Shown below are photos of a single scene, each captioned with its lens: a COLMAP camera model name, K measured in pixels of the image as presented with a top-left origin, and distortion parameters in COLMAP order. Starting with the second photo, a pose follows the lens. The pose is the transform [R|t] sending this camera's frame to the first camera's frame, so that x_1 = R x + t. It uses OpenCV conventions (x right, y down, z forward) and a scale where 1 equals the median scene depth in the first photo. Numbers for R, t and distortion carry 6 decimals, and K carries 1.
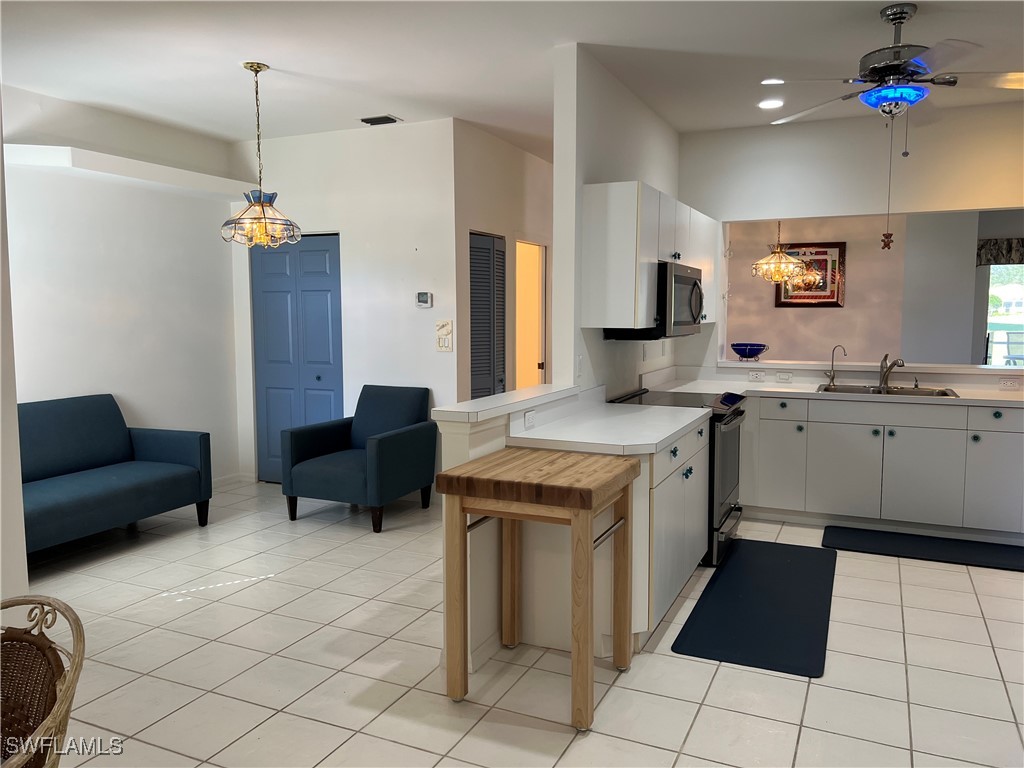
lens RADIAL K [[763.4, 0, 517.3], [0, 763.4, 377.5], [0, 0, 1]] dist [0.063702, -0.071955]
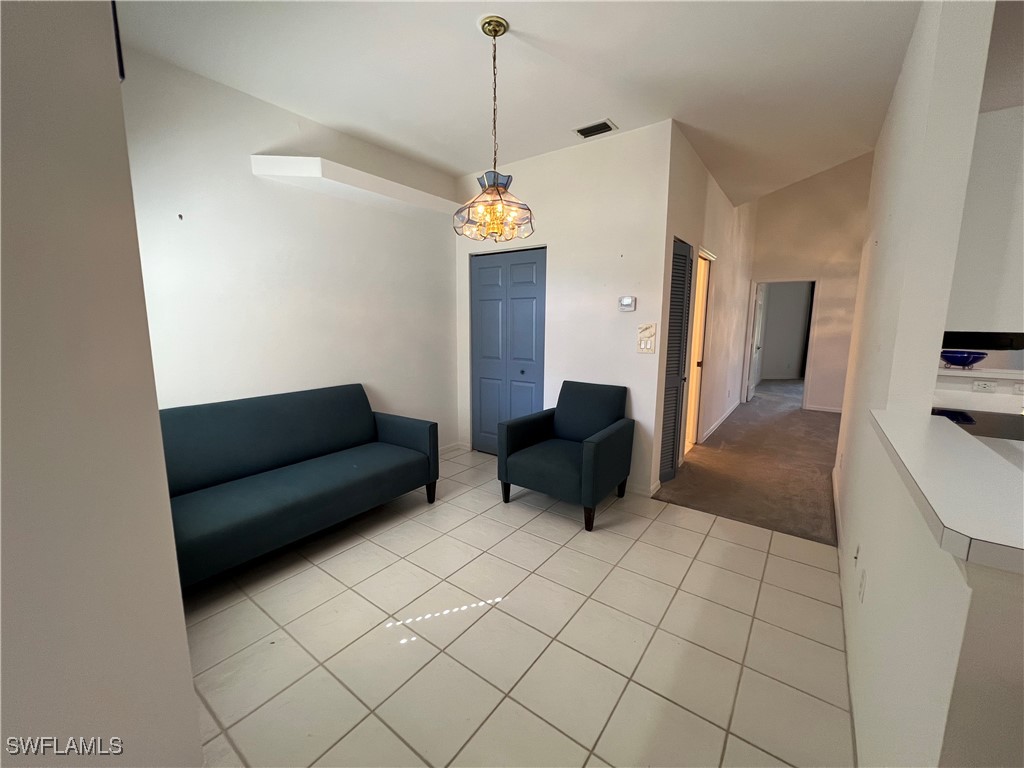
lens RADIAL K [[409.7, 0, 510.4], [0, 409.7, 385.3], [0, 0, 1]] dist [-0.004148, 0.000573]
pose [[0.978894, 0.037471, -0.200904, -0.167707], [-0.025020, 0.997626, 0.064162, -0.021812], [0.202831, -0.057781, 0.977508, 0.415890]]
